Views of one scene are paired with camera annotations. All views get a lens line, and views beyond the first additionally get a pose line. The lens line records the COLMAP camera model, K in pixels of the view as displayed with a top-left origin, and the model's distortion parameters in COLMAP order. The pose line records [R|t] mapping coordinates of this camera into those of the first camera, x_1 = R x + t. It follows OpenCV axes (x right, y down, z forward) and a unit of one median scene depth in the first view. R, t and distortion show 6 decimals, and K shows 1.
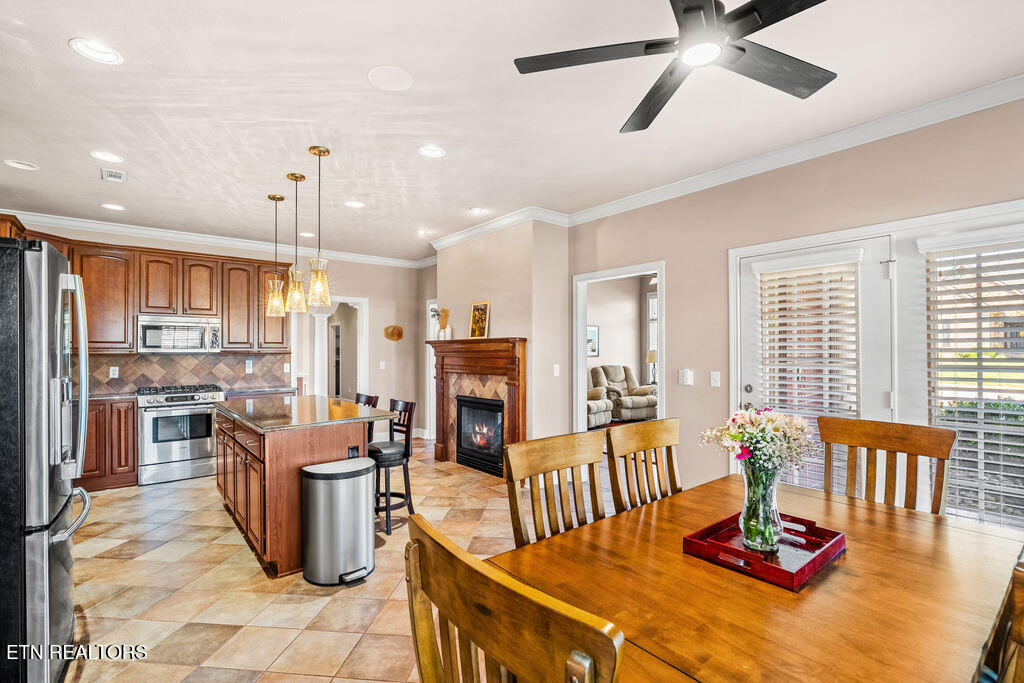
lens RADIAL K [[468.0, 0, 510.3], [0, 468.0, 348.1], [0, 0, 1]] dist [0.002002, 0.000726]
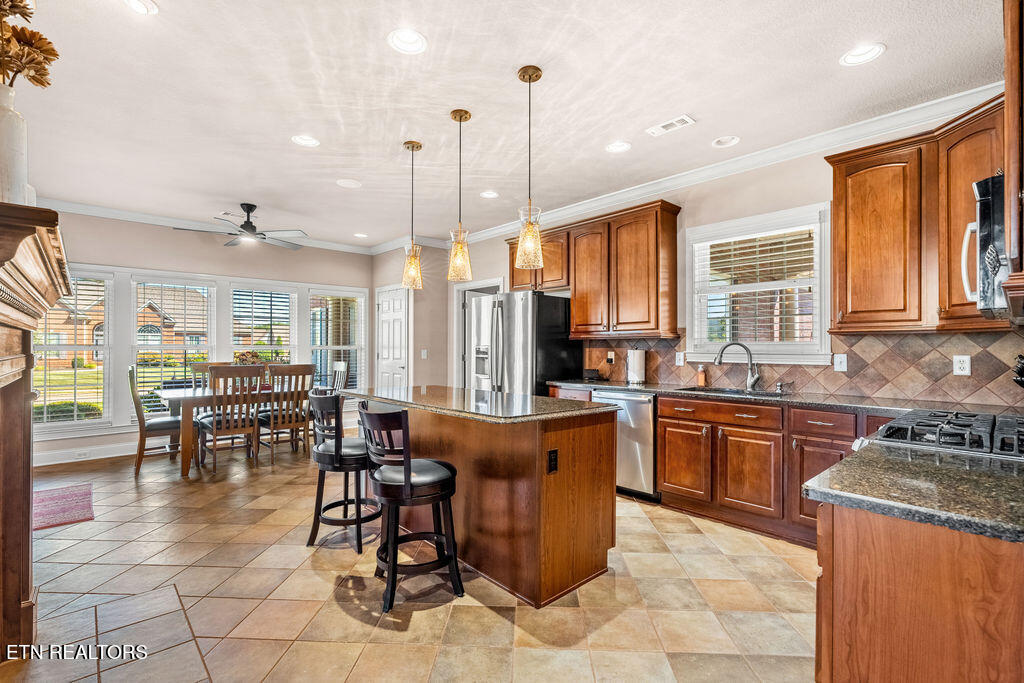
lens RADIAL K [[468.0, 0, 506.8], [0, 468.0, 346.8], [0, 0, 1]] dist [0.002002, 0.000726]
pose [[-0.998826, -0.001575, -0.048412, -0.370185], [-0.001107, 0.999953, -0.009679, 0.035079], [0.048424, -0.009614, -0.998781, 1.348860]]
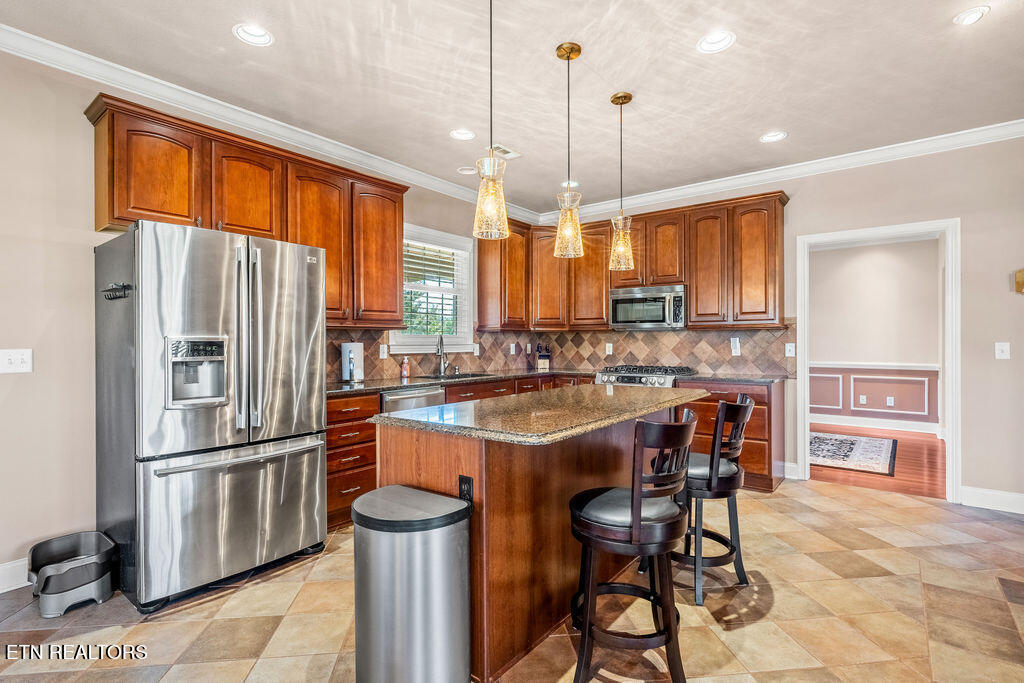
lens RADIAL K [[494.2, 0, 512.9], [0, 494.2, 343.1], [0, 0, 1]] dist [-0.002992, -0.000335]
pose [[0.219893, 0.005936, -0.975506, 0.151374], [0.009174, 0.999925, 0.008153, 0.029007], [0.975481, -0.010742, 0.219822, 0.569897]]
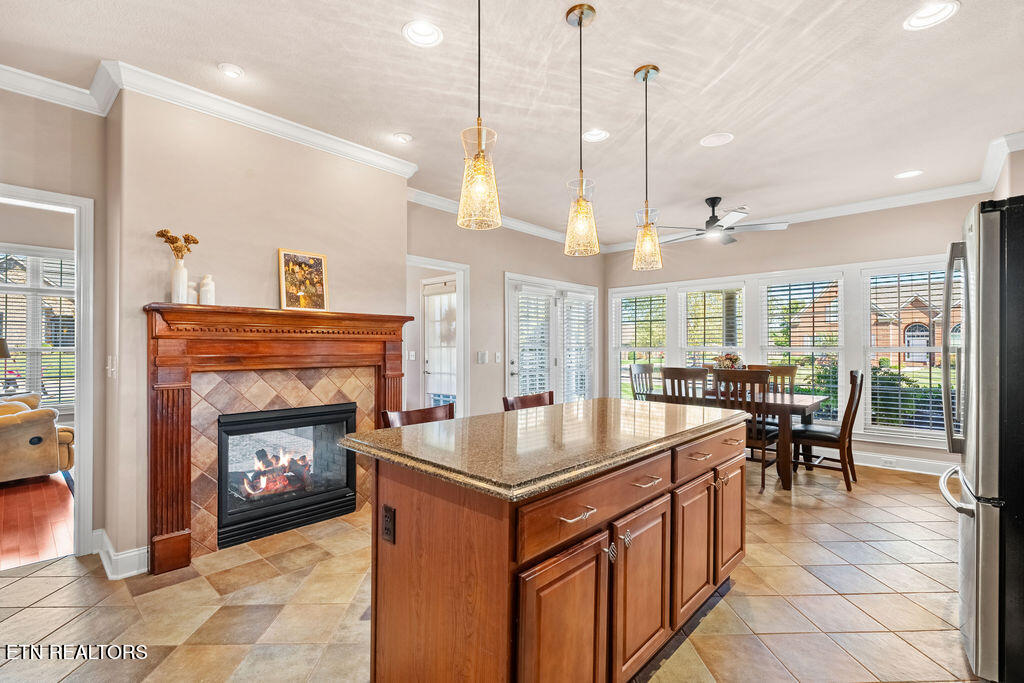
lens RADIAL K [[468.0, 0, 503.9], [0, 468.0, 344.6], [0, 0, 1]] dist [0.002002, 0.000726]
pose [[-0.122470, 0.006969, 0.992448, -0.746744], [-0.007104, 0.999944, -0.007898, 0.028077], [-0.992447, -0.008018, -0.122414, 0.859253]]
